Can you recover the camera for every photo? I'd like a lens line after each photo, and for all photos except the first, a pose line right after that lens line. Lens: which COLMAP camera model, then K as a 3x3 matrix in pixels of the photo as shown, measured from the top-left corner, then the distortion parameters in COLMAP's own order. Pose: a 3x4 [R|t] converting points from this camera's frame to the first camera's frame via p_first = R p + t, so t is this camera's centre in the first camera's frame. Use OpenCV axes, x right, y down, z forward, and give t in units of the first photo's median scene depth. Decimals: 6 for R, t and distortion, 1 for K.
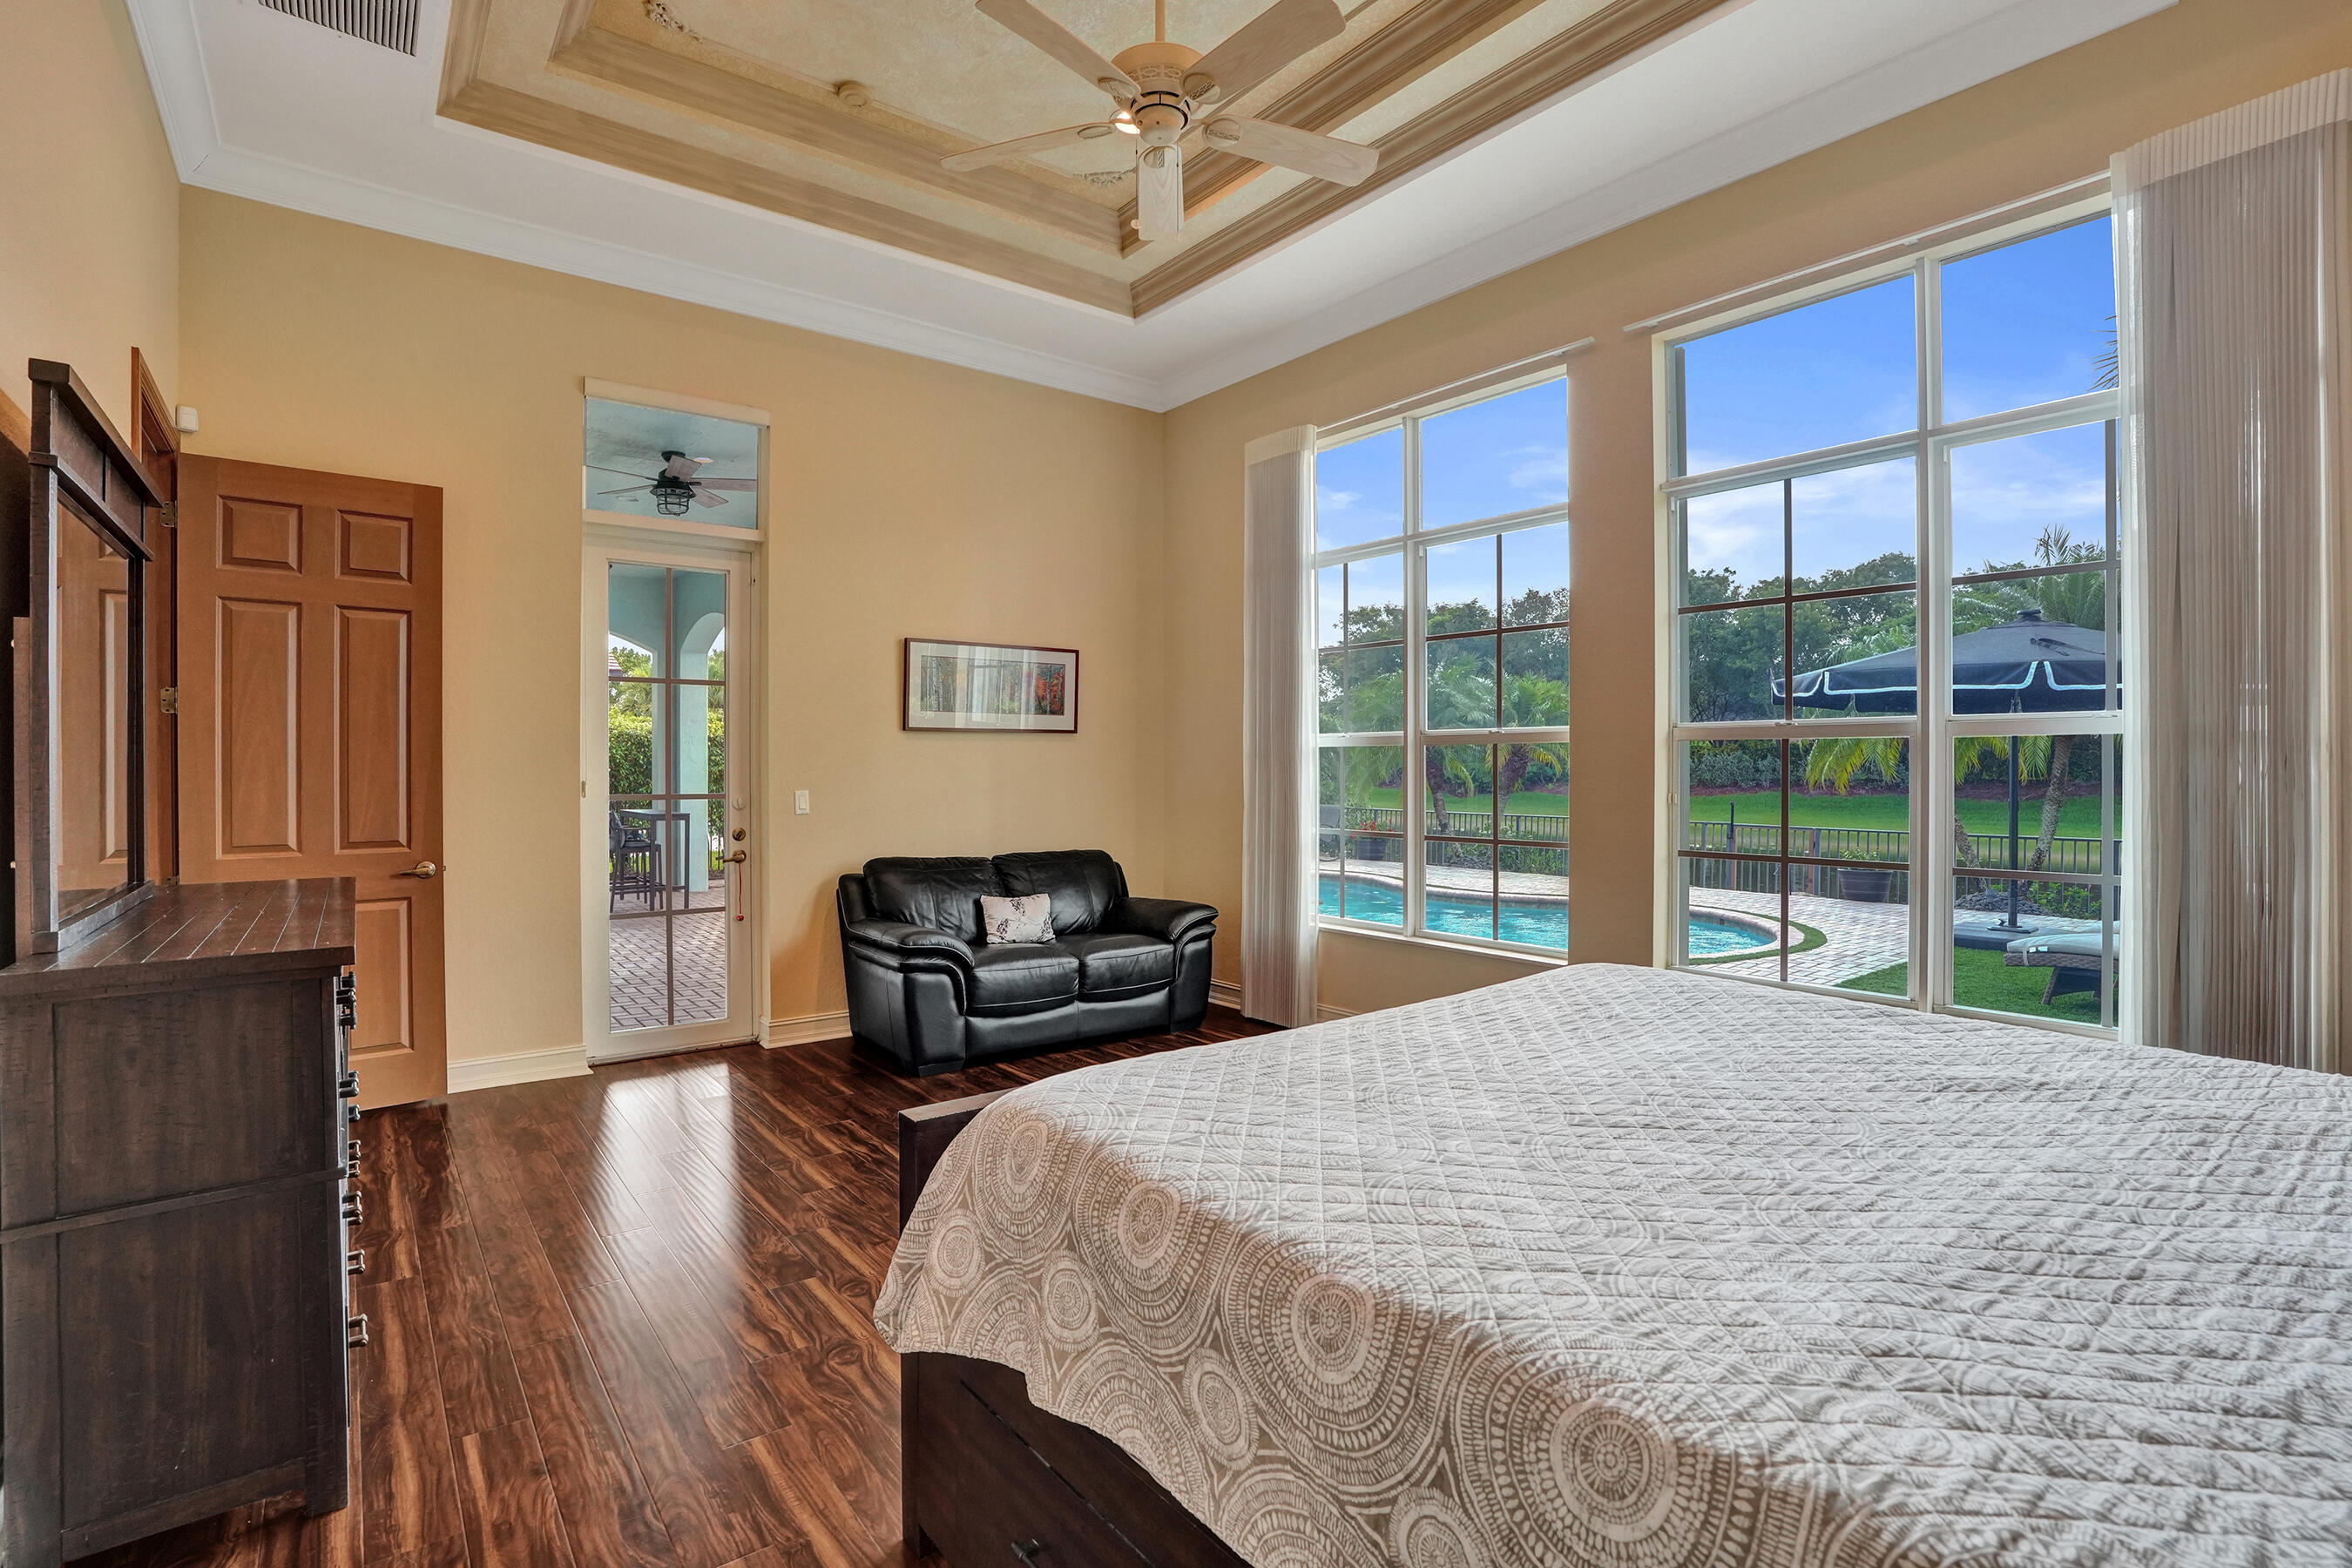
lens RADIAL K [[1099.1, 0, 1181.3], [0, 1099.1, 774.0], [0, 0, 1]] dist [-0.064294, 0.023322]
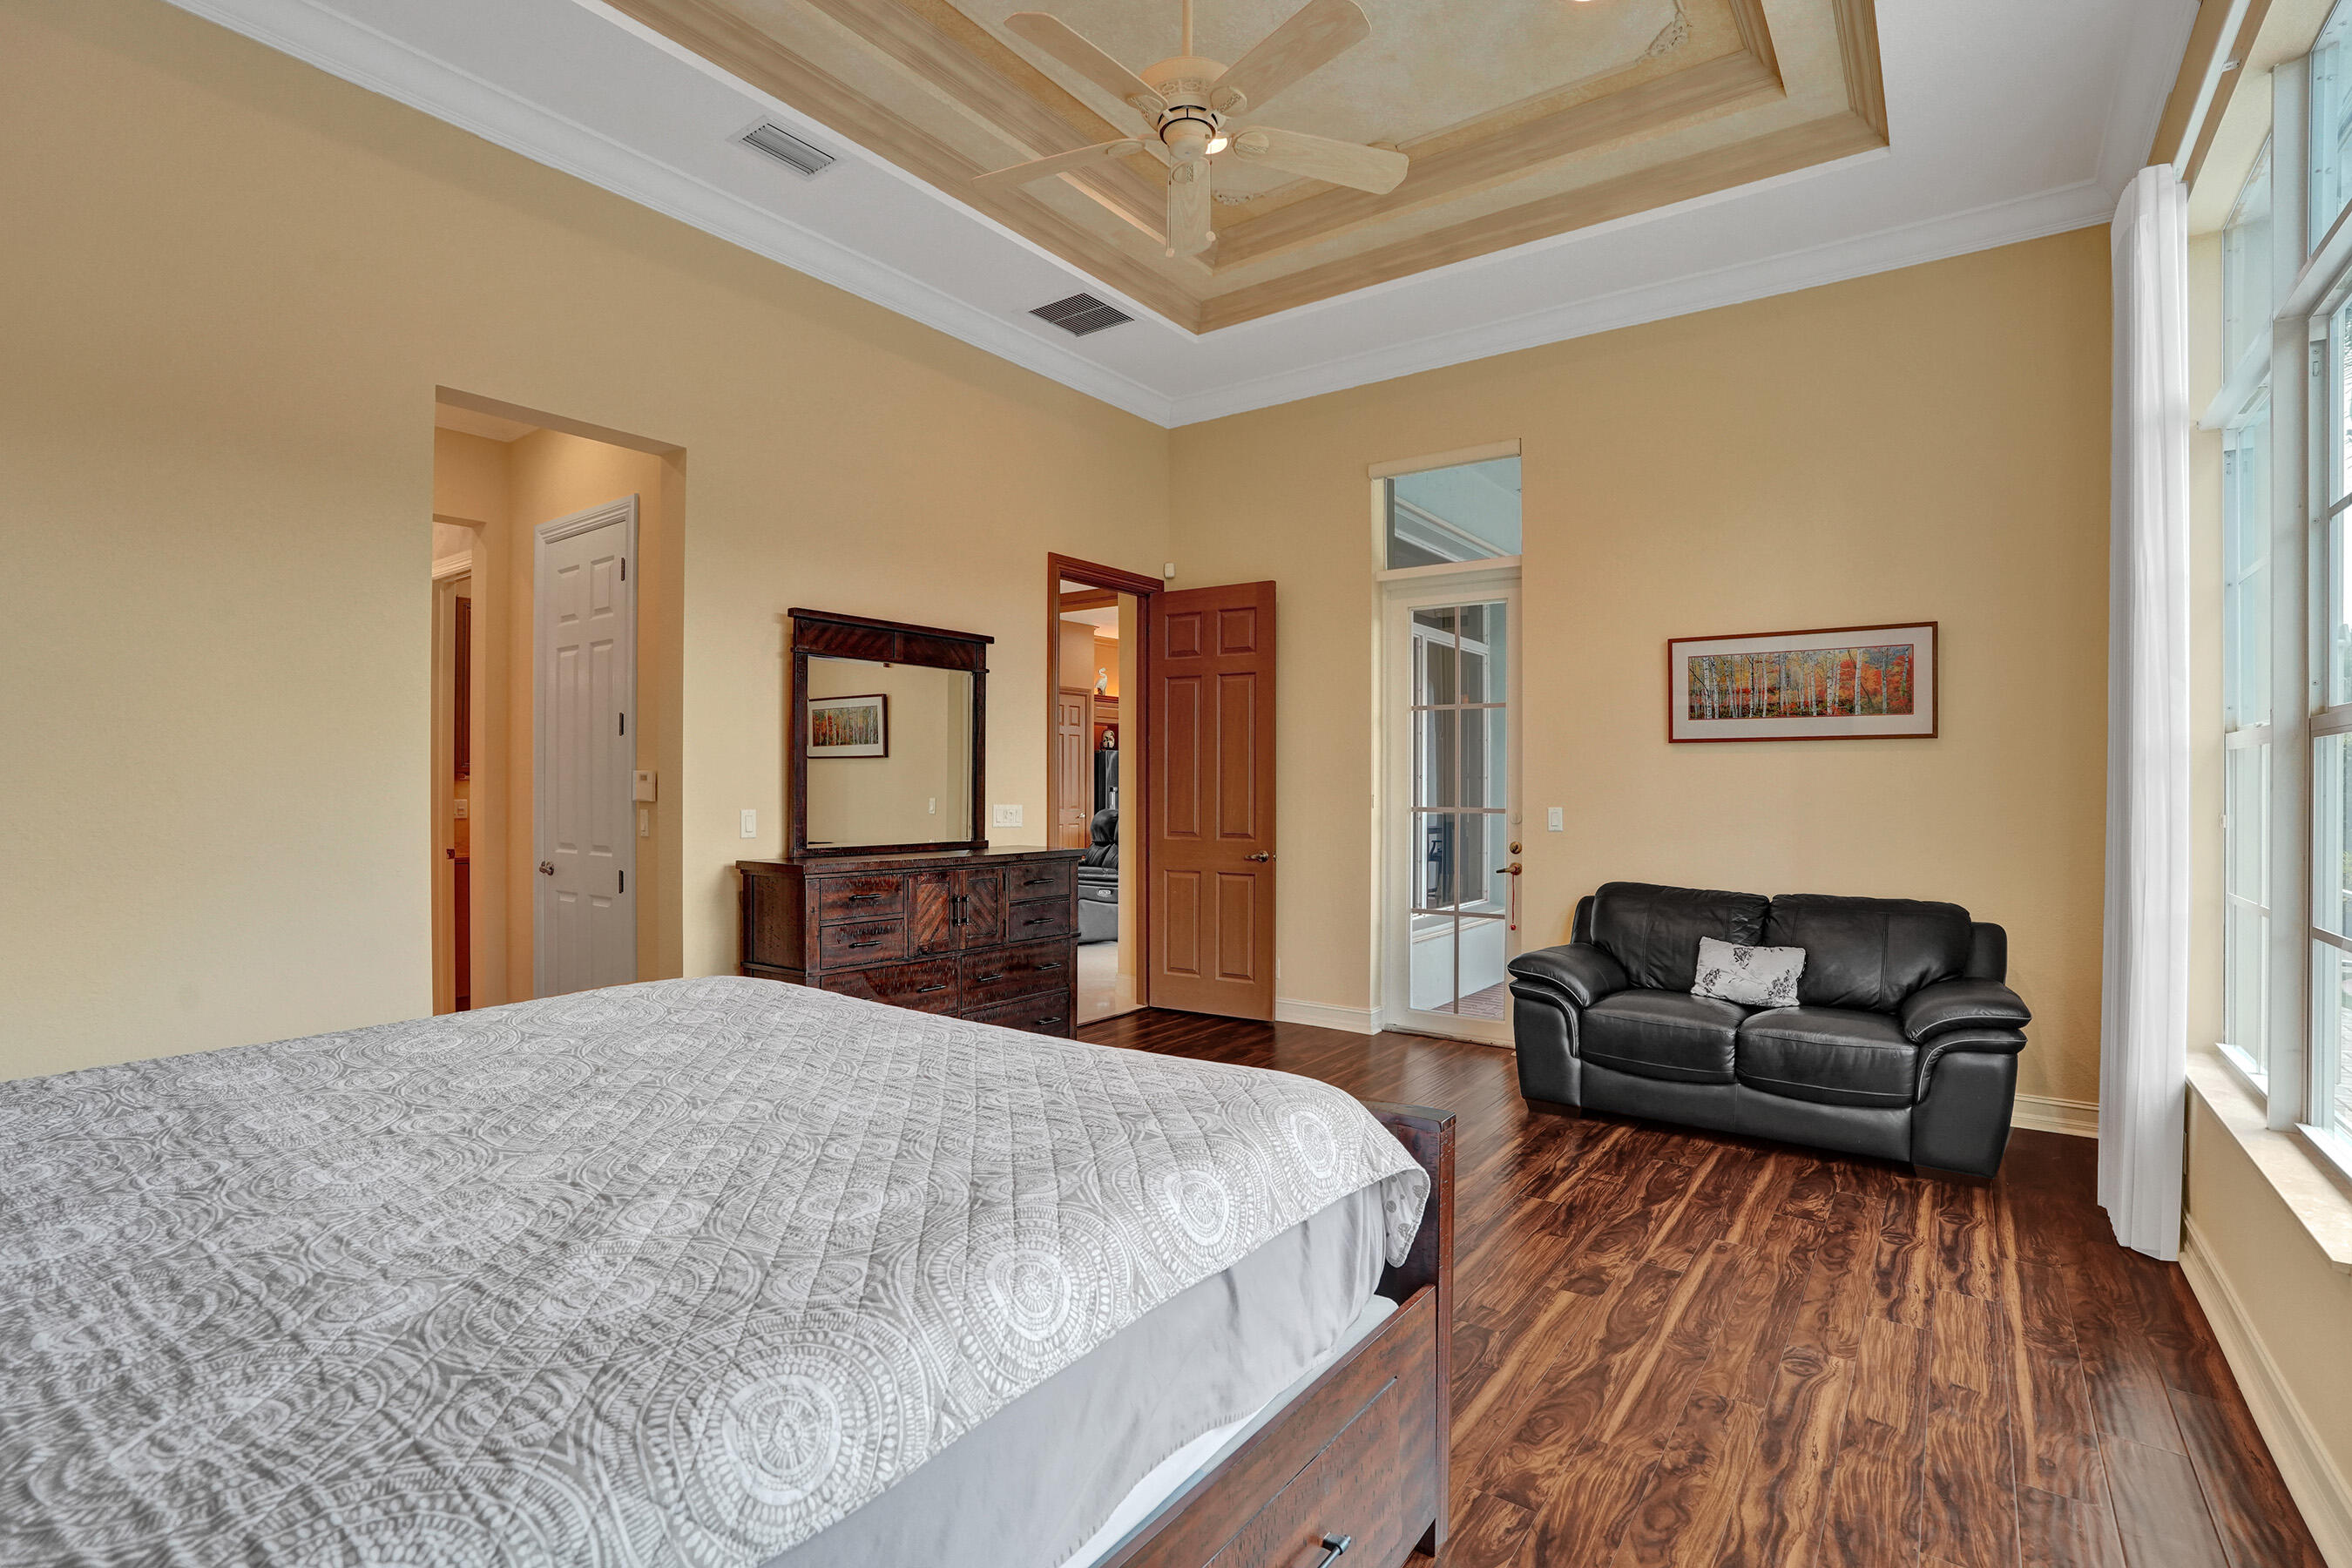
lens RADIAL K [[1099.1, 0, 1177.0], [0, 1099.1, 787.5], [0, 0, 1]] dist [-0.064294, 0.023322]
pose [[0.282611, 0.004695, -0.959223, 0.494235], [-0.009822, 0.999950, 0.002000, -0.001203], [0.959184, 0.008856, 0.282643, 0.375586]]
